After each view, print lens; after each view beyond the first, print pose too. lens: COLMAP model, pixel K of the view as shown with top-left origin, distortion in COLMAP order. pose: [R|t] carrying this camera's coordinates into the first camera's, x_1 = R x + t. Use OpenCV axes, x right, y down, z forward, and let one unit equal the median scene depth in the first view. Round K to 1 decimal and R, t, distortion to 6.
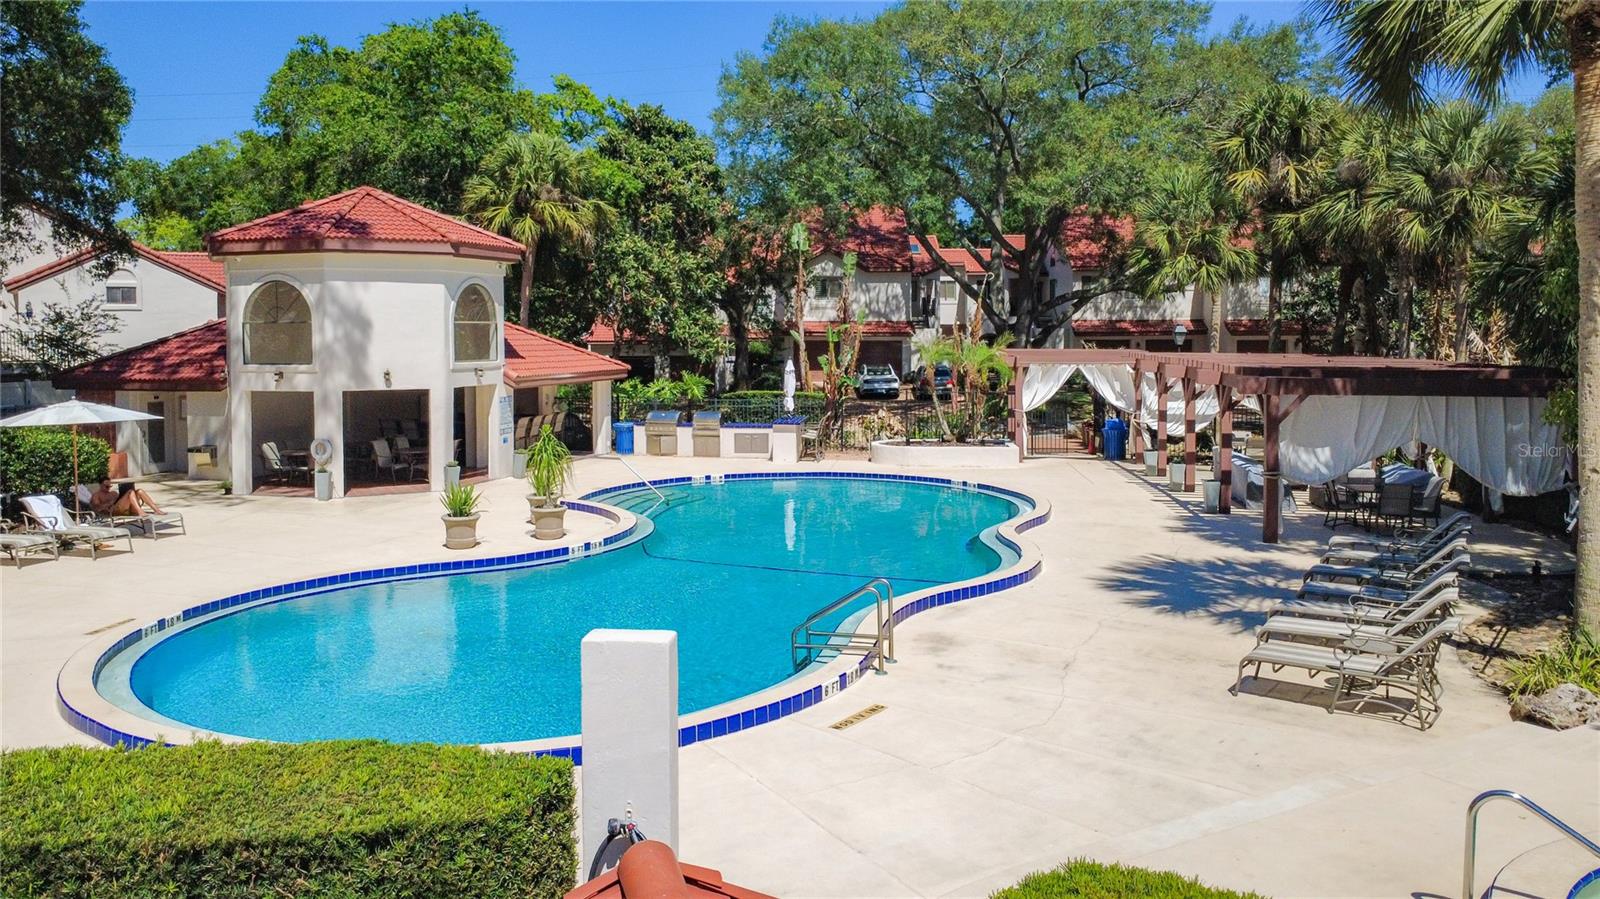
lens RADIAL K [[1070.9, 0, 766.1], [0, 1070.9, 447.5], [0, 0, 1]] dist [0.029835, 0.000082]
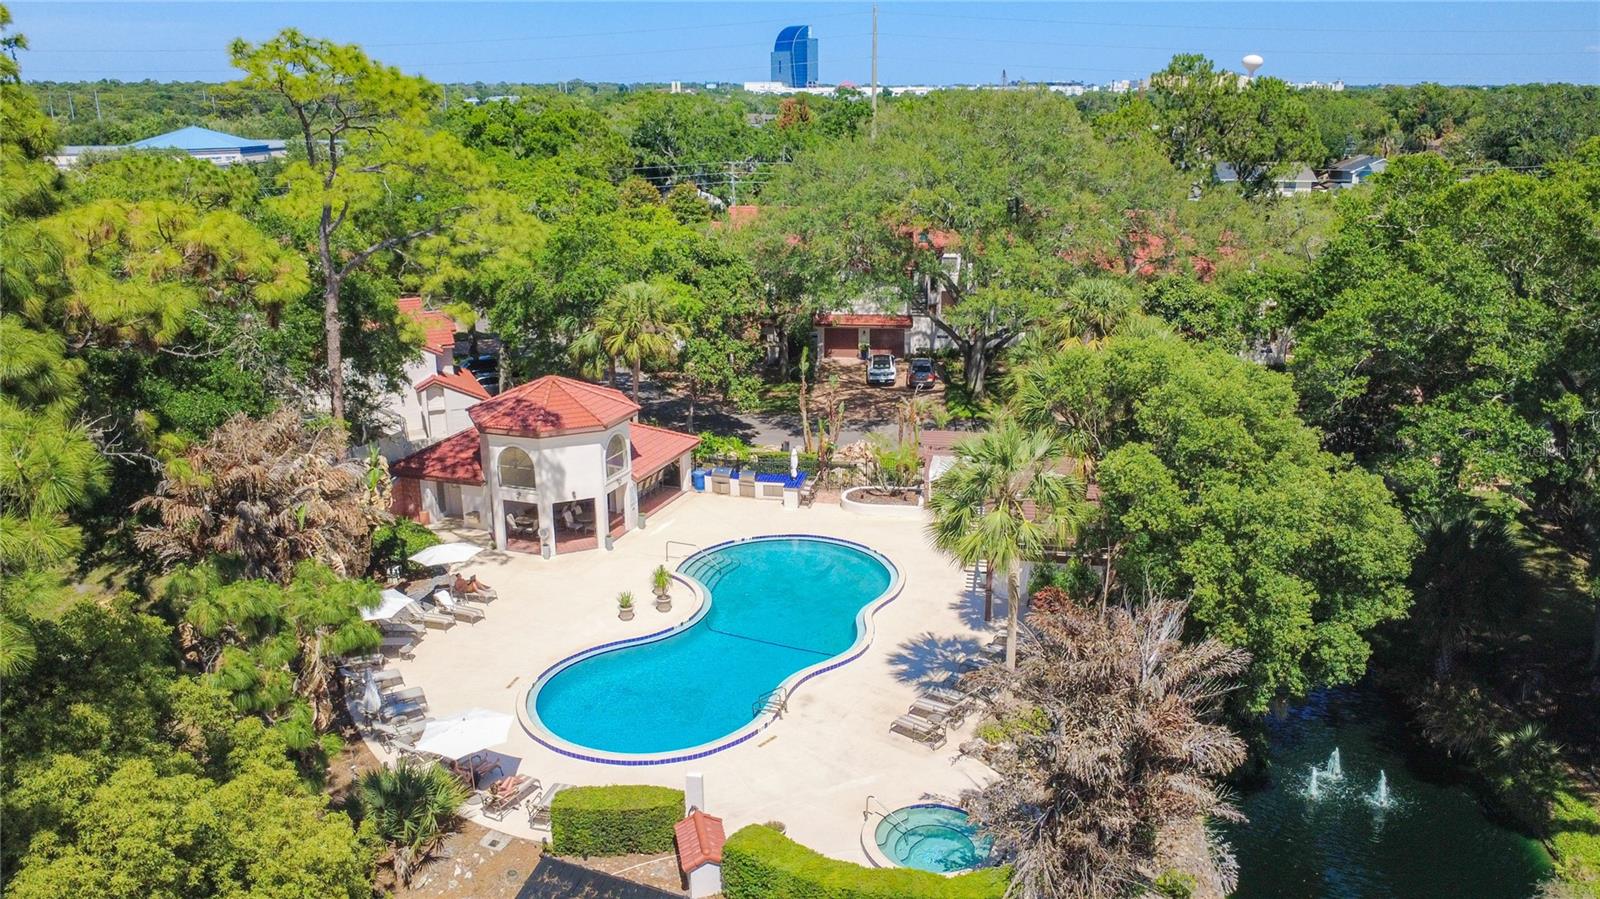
lens RADIAL K [[1180.1, 0, 800.0], [0, 1180.1, 449.5], [0, 0, 1]] dist [-0.001088, -0.002051]
pose [[0.998256, -0.000111, -0.059034, 0.162913], [0.014538, 0.969660, 0.244025, -0.613325], [0.057216, -0.244457, 0.967971, -0.933184]]
